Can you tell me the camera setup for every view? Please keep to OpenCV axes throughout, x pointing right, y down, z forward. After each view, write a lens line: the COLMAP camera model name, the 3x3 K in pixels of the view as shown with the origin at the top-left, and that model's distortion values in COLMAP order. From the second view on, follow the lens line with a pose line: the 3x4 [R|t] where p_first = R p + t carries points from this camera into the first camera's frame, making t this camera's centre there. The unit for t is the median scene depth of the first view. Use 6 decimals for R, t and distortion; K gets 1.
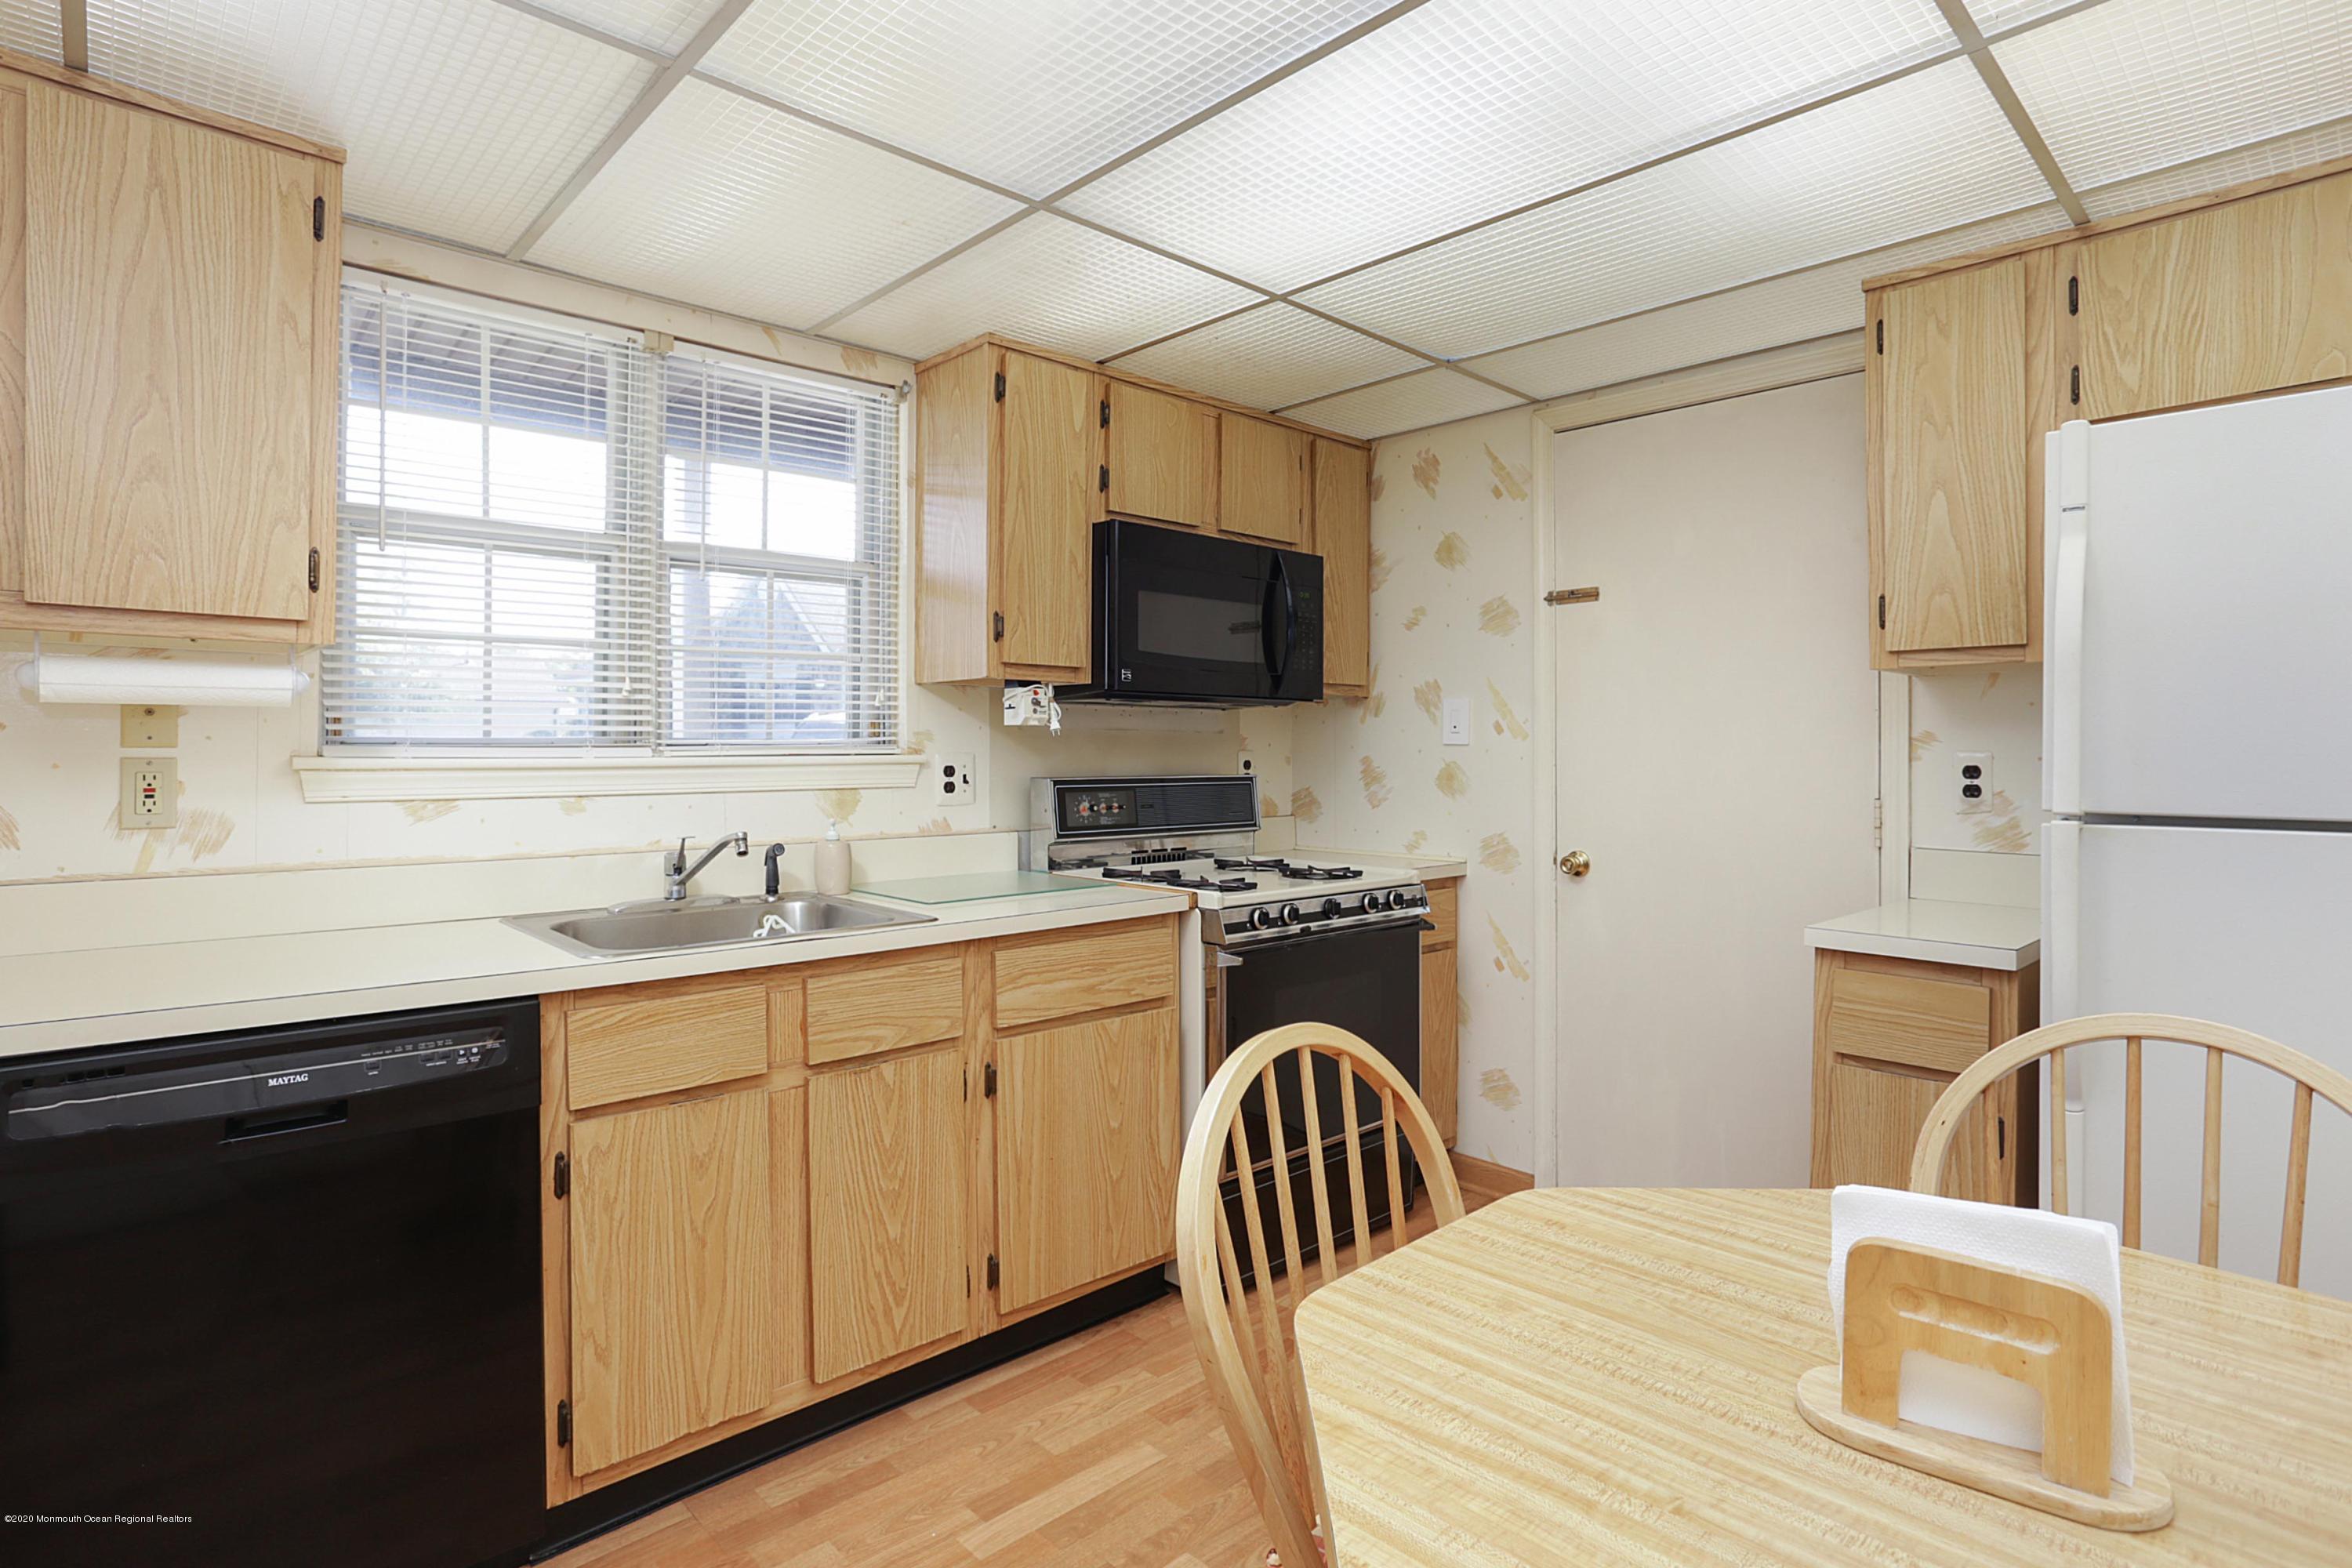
lens RADIAL K [[1148.7, 0, 1188.3], [0, 1148.7, 778.9], [0, 0, 1]] dist [-0.063553, 0.034446]
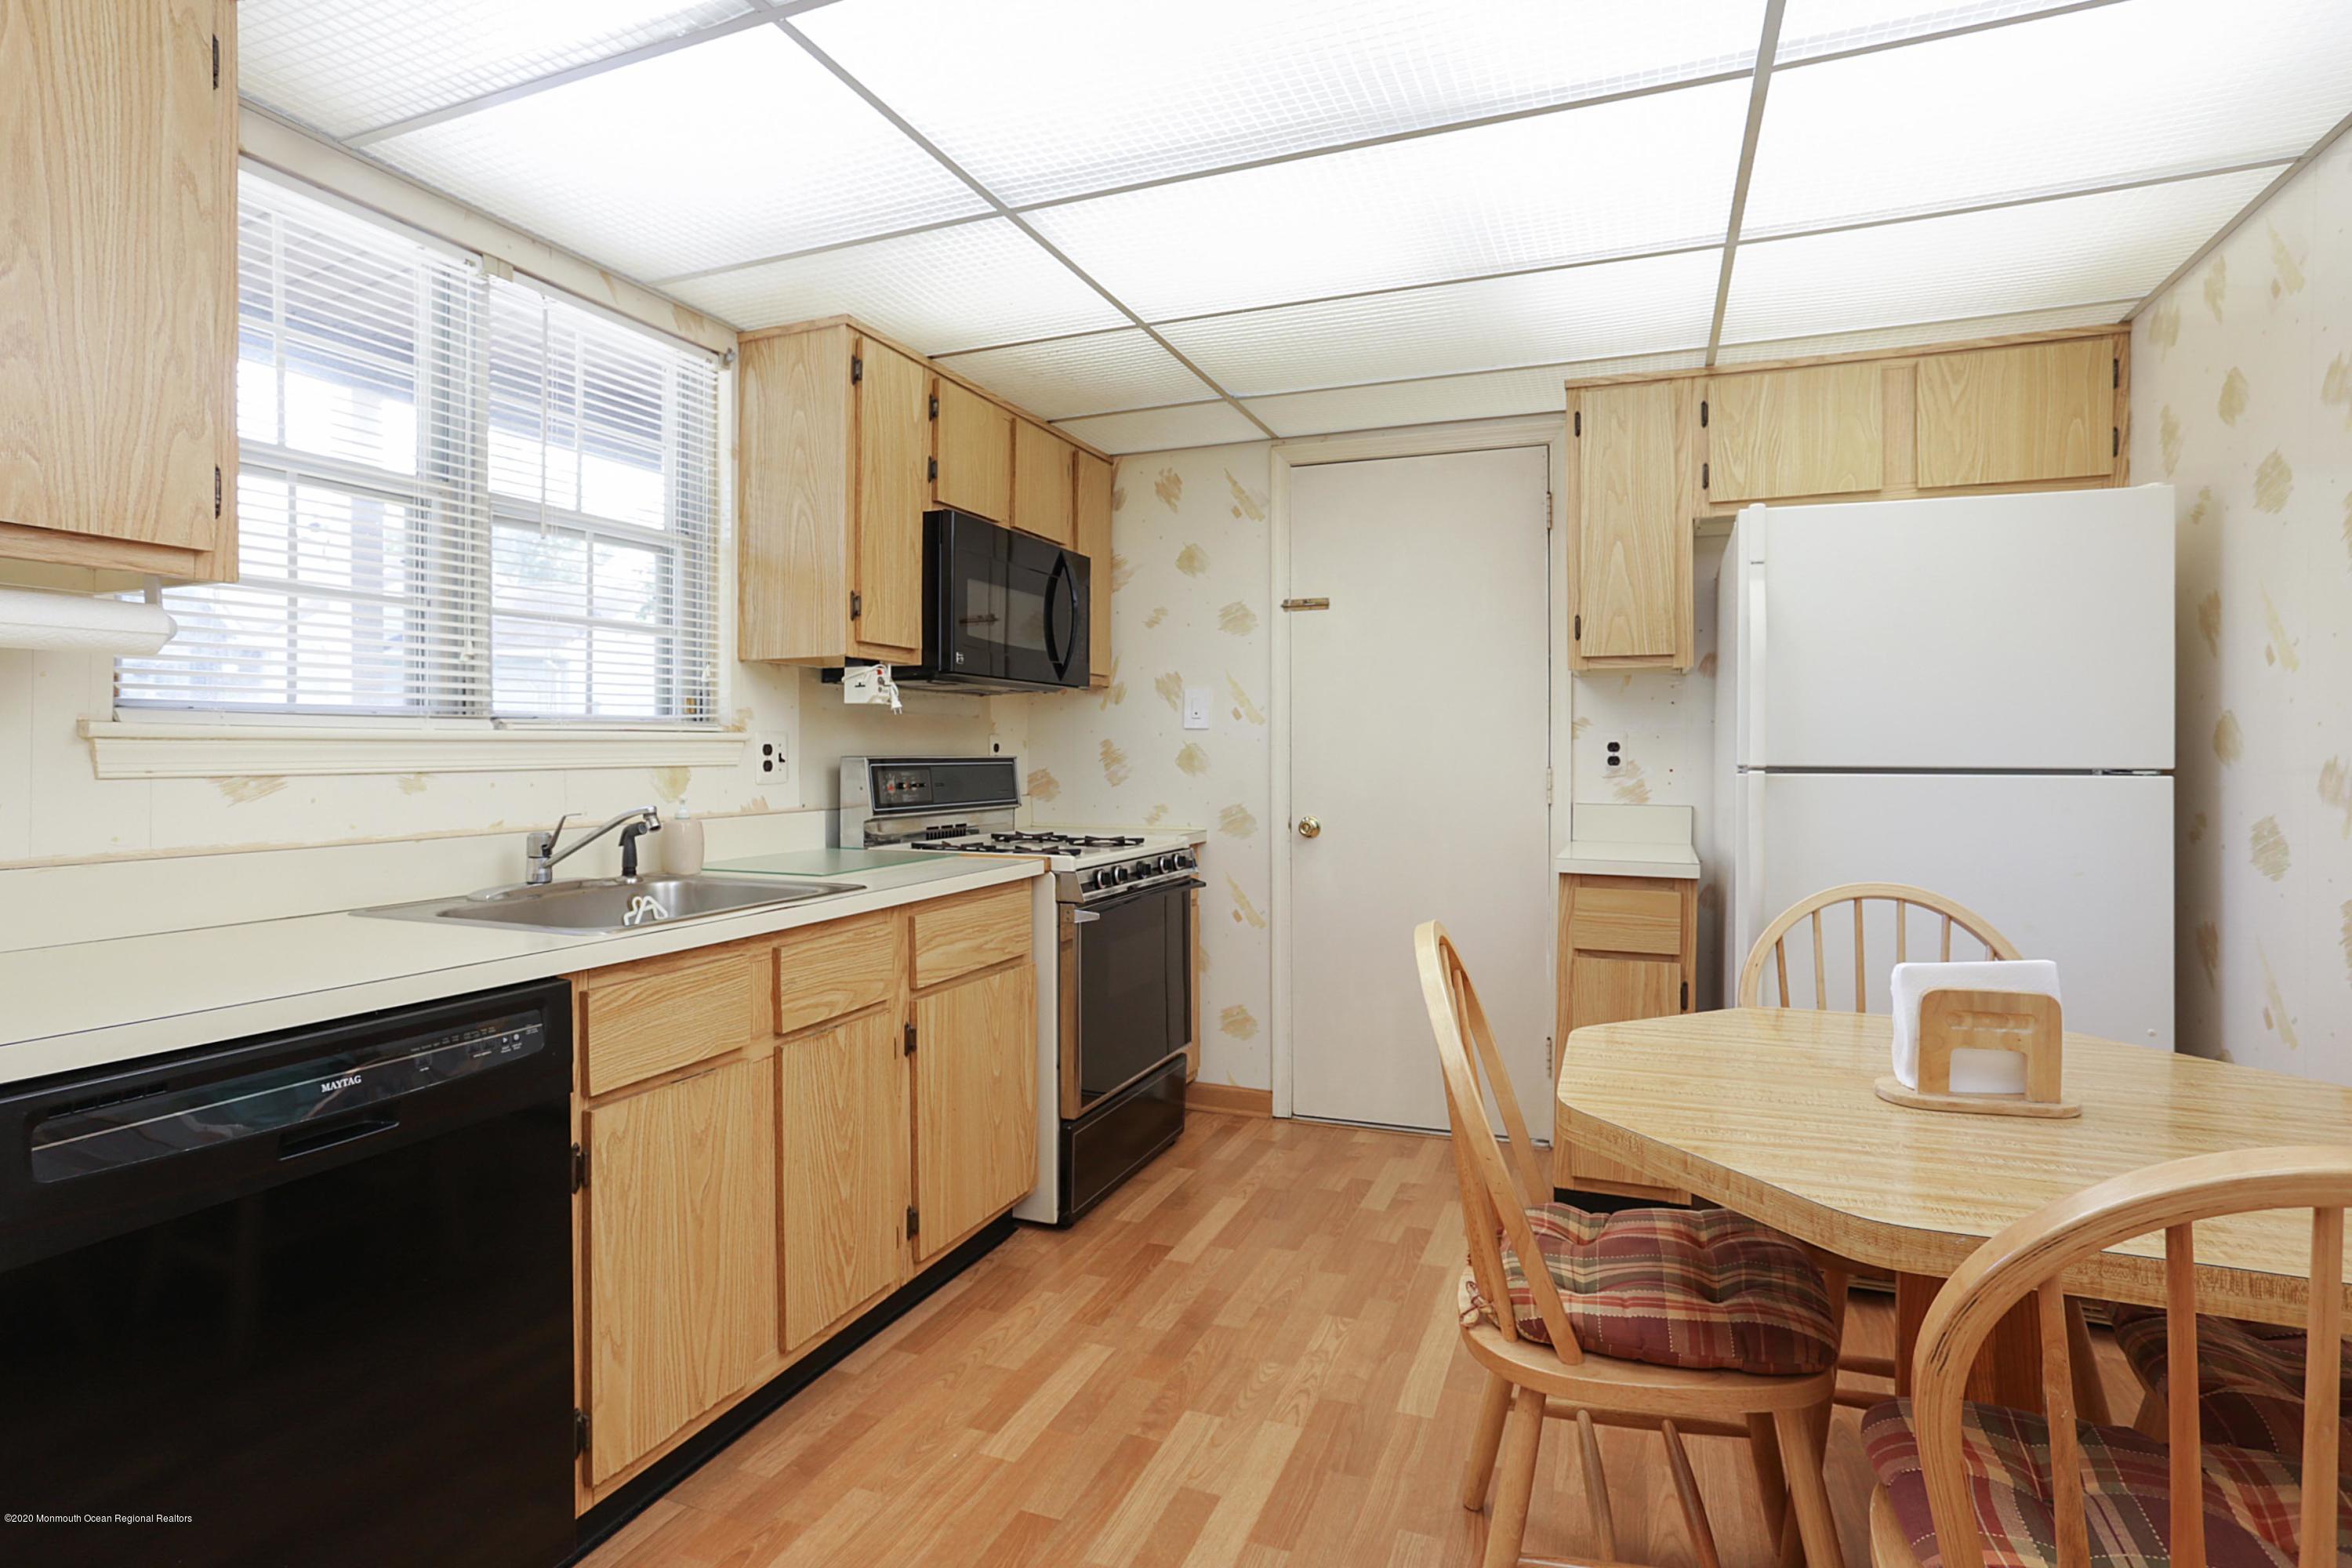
lens RADIAL K [[1099.7, 0, 1174.7], [0, 1099.7, 793.2], [0, 0, 1]] dist [-0.056010, 0.028874]
pose [[0.916512, -0.015319, 0.399714, -0.331955], [0.008849, 0.999798, 0.018027, 0.021510], [-0.399910, -0.012985, 0.916463, -0.011708]]
